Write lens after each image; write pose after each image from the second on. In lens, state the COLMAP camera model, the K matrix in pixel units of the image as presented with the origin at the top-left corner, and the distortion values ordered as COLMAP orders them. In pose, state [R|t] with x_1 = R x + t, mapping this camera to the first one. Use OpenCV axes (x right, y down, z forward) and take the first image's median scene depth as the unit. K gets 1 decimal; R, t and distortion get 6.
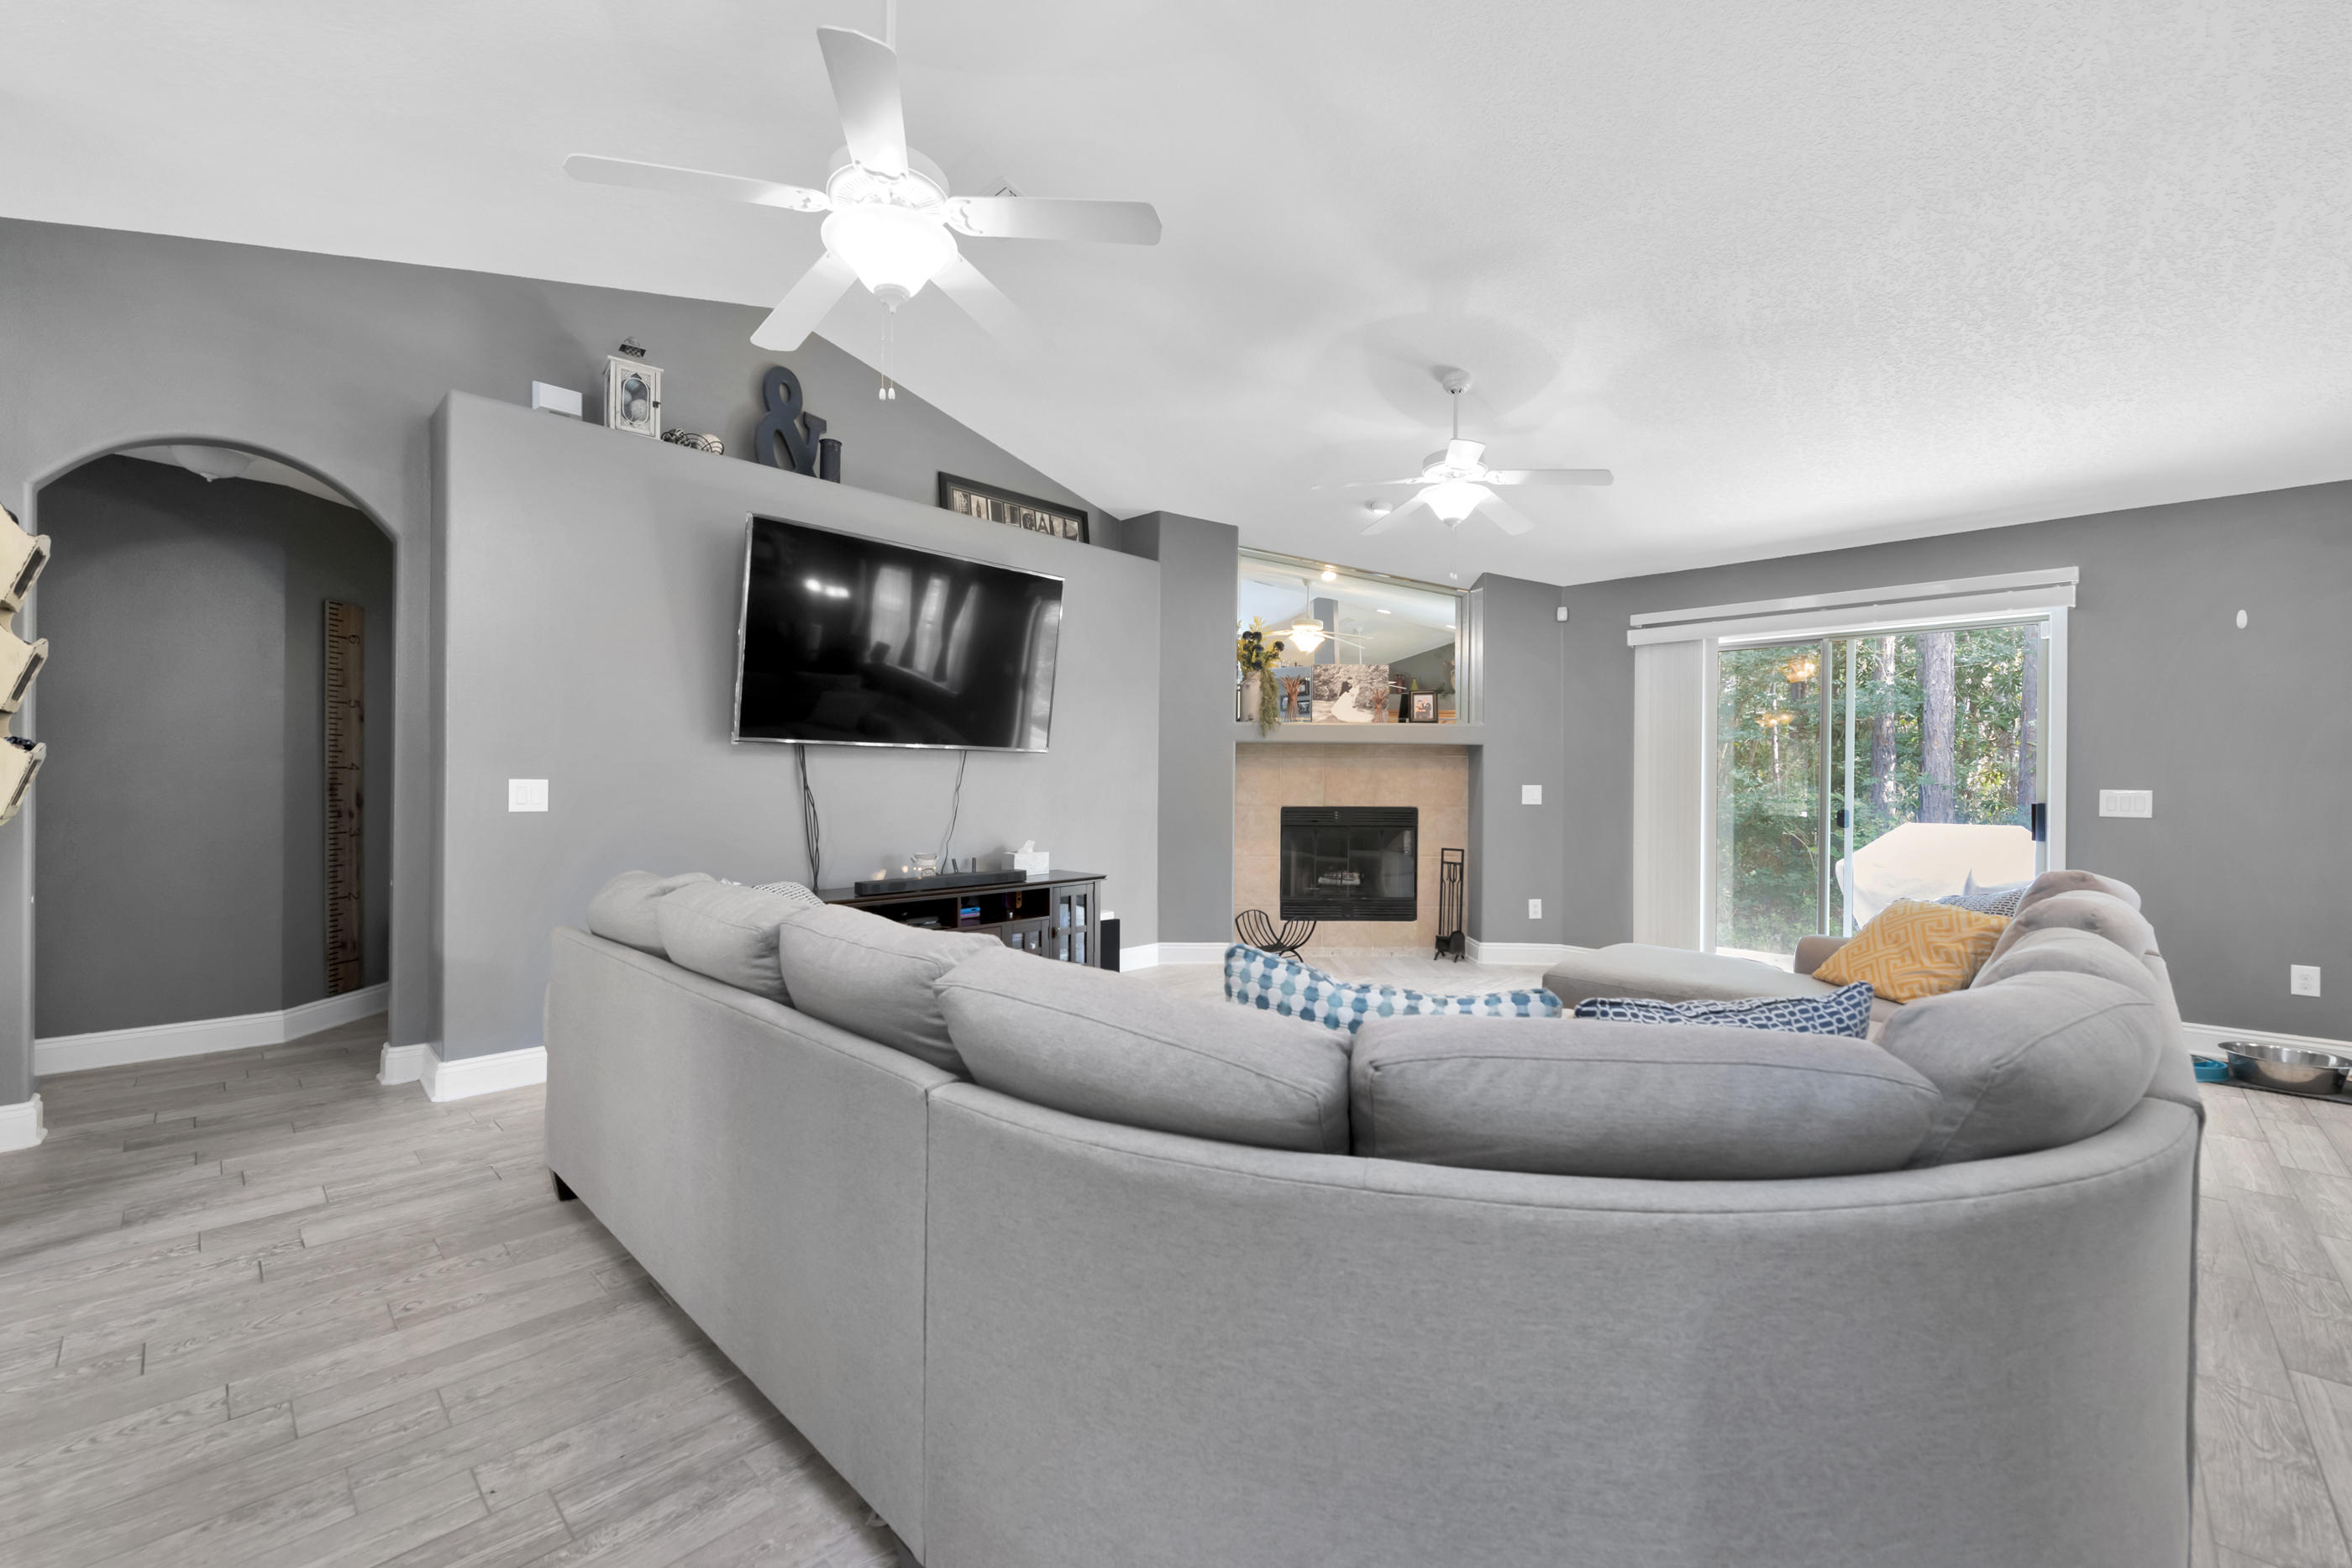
lens RADIAL K [[941.1, 0, 1257.3], [0, 941.1, 782.1], [0, 0, 1]] dist [0.014130, -0.000046]
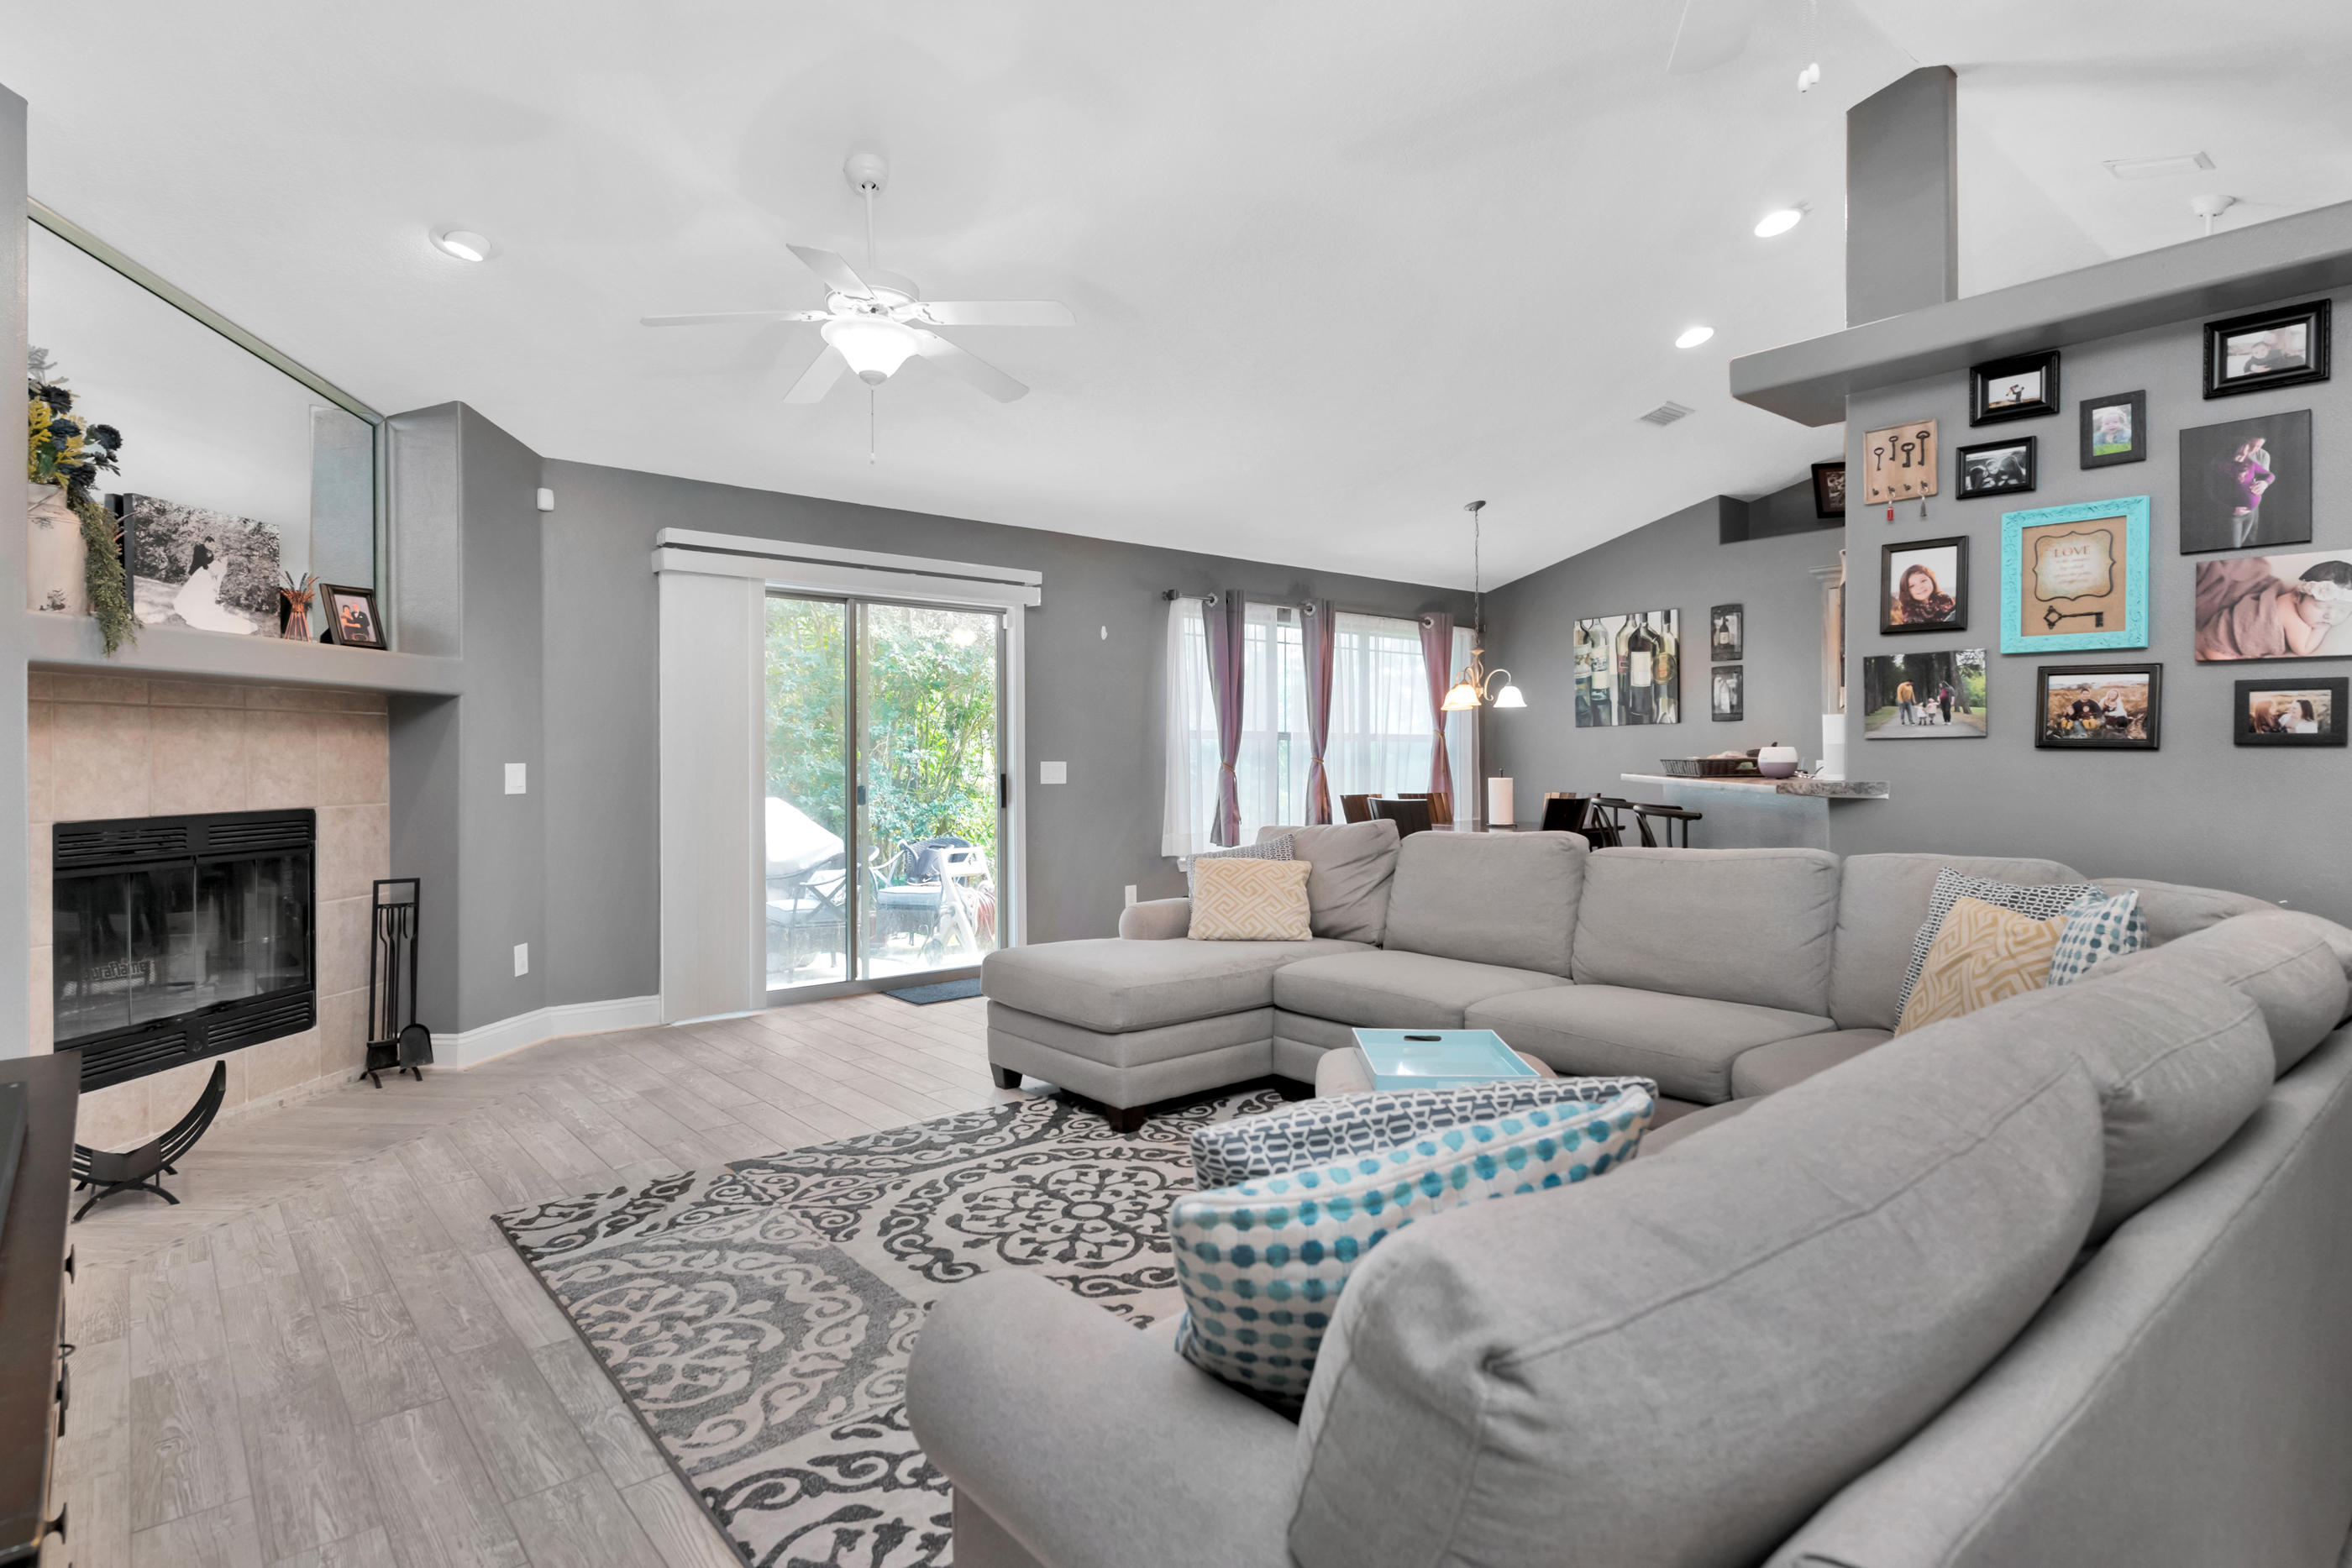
lens RADIAL K [[1248.6, 0, 1168.5], [0, 1248.6, 752.3], [0, 0, 1]] dist [0.000673, -0.003998]
pose [[0.106943, -0.004697, 0.994254, -0.484638], [0.004035, 0.999983, 0.004290, -0.005391], [-0.994257, 0.003553, 0.106960, 0.478039]]
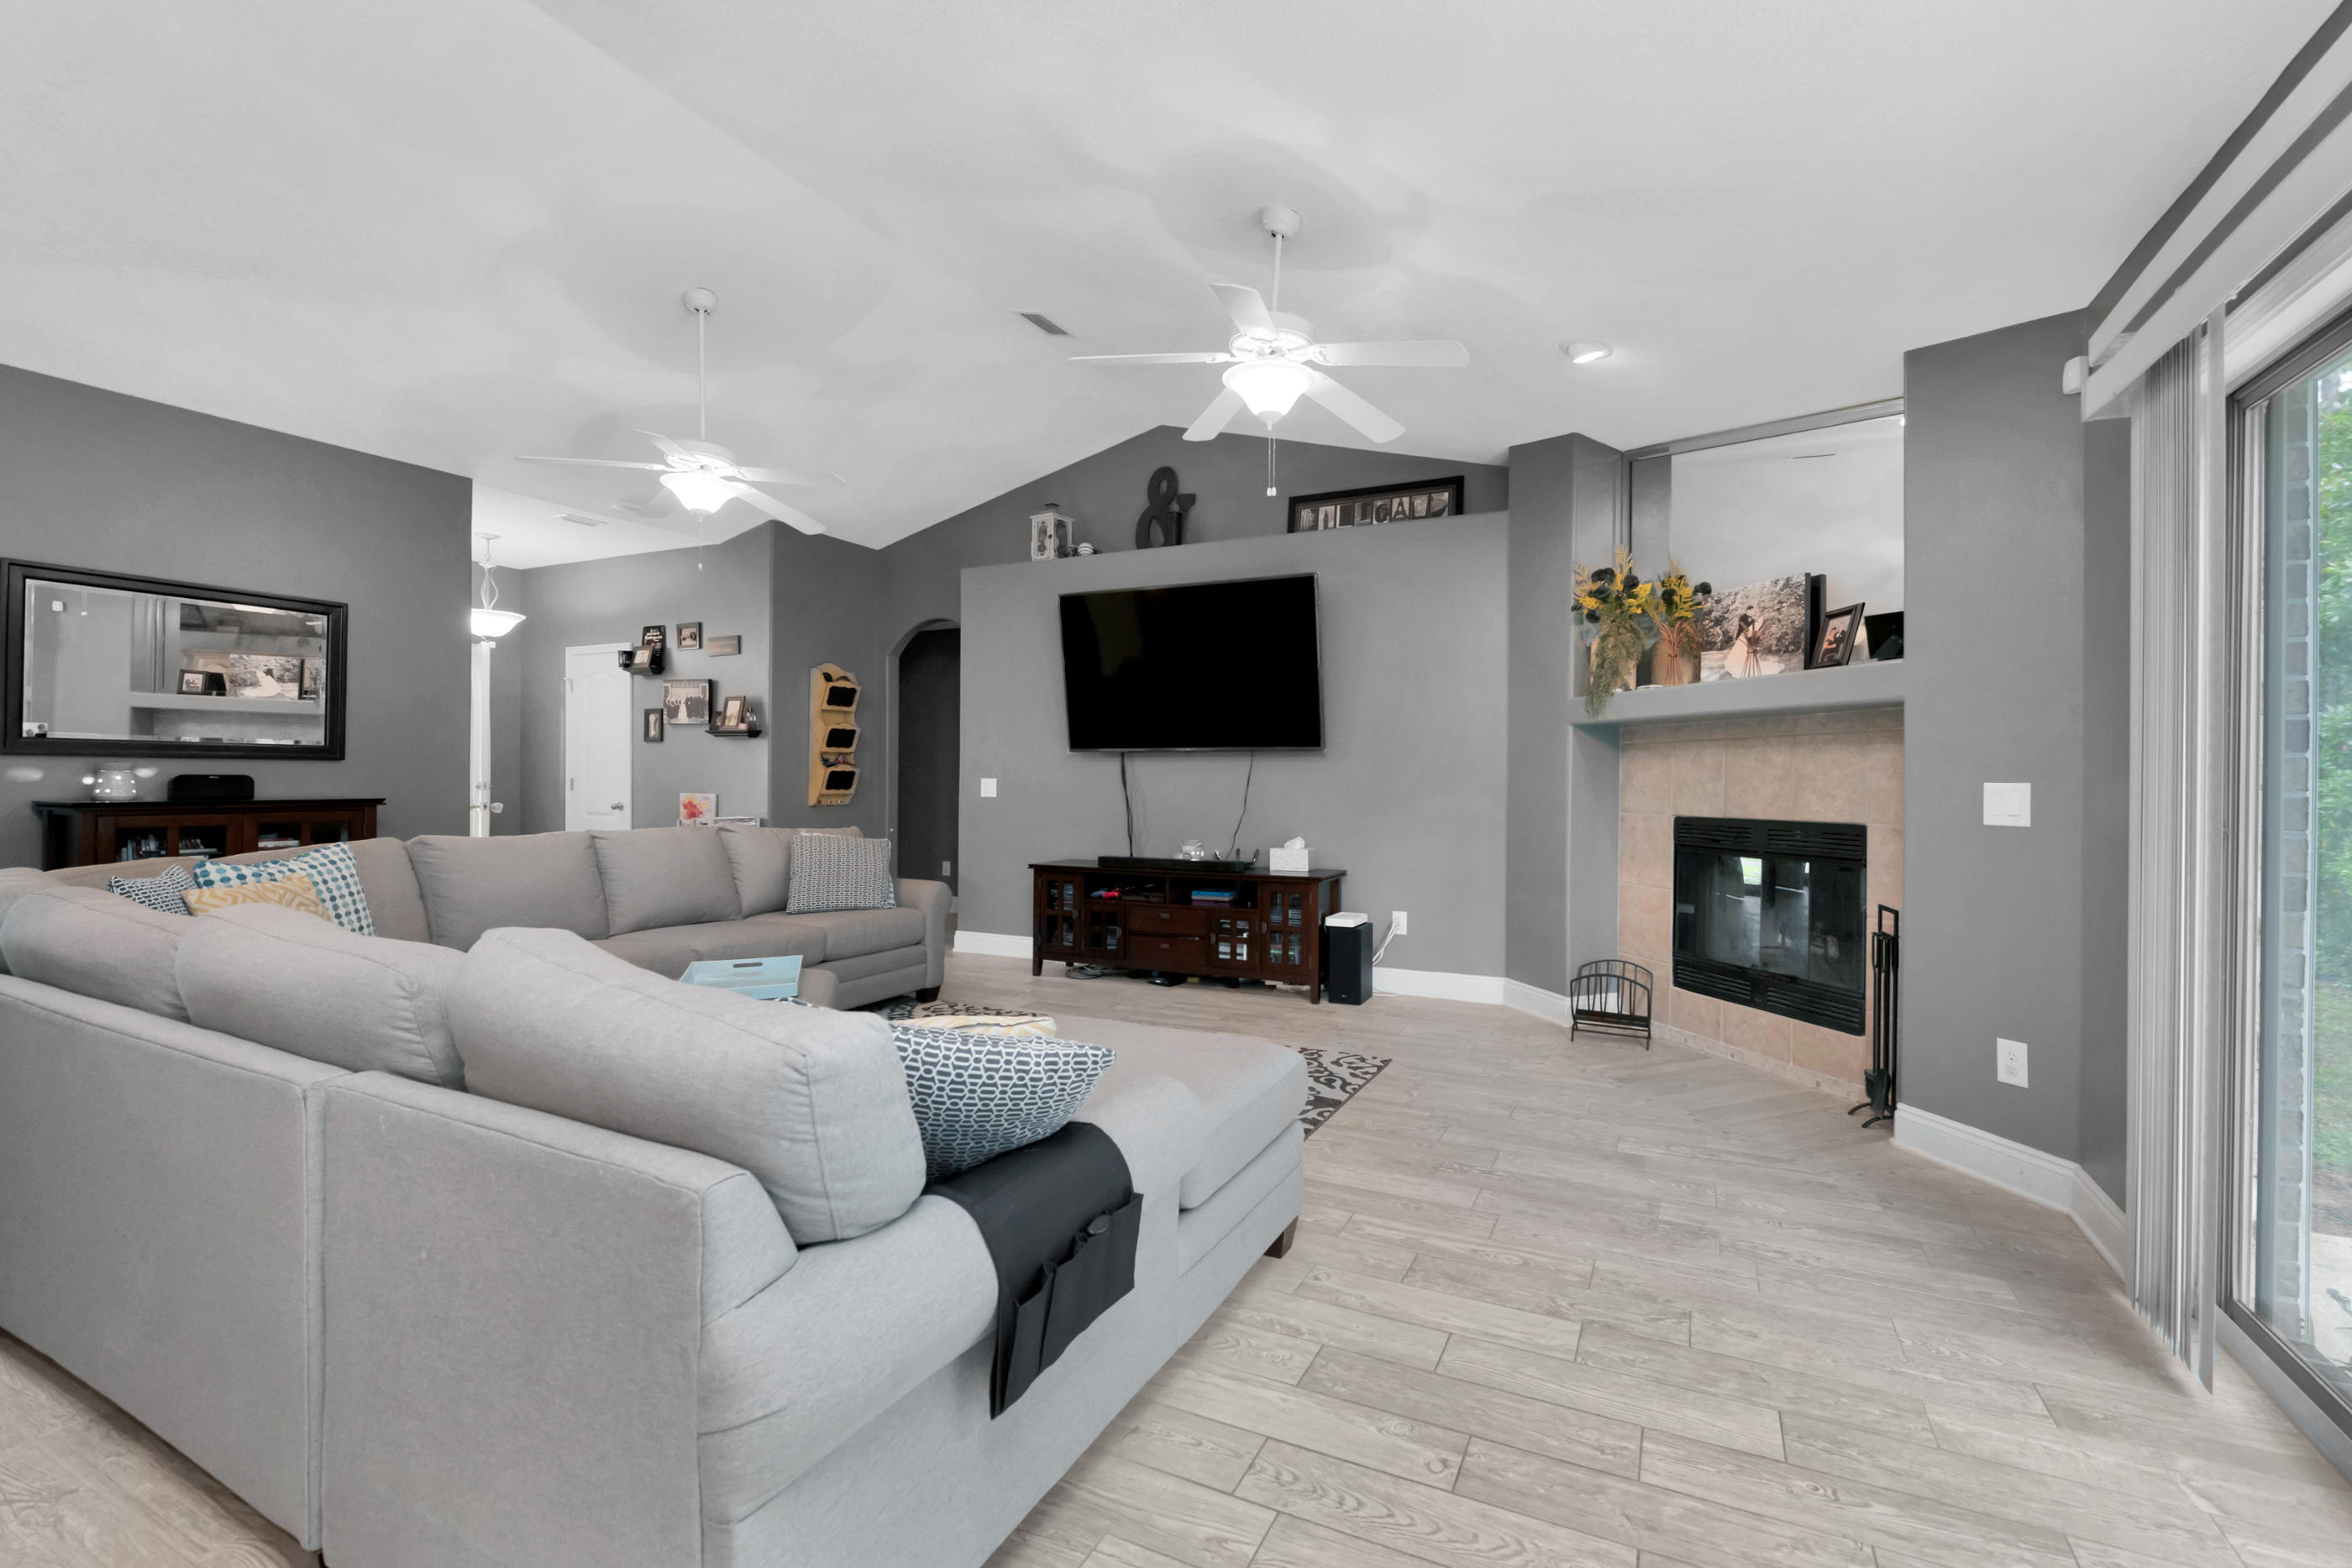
lens RADIAL K [[968.1, 0, 1223.9], [0, 968.1, 782.9], [0, 0, 1]] dist [-0.001419, -0.000217]
pose [[0.303722, -0.003605, -0.952754, 0.611683], [-0.002821, 0.999985, -0.004683, 0.006759], [0.952757, 0.004110, 0.303707, 0.506891]]
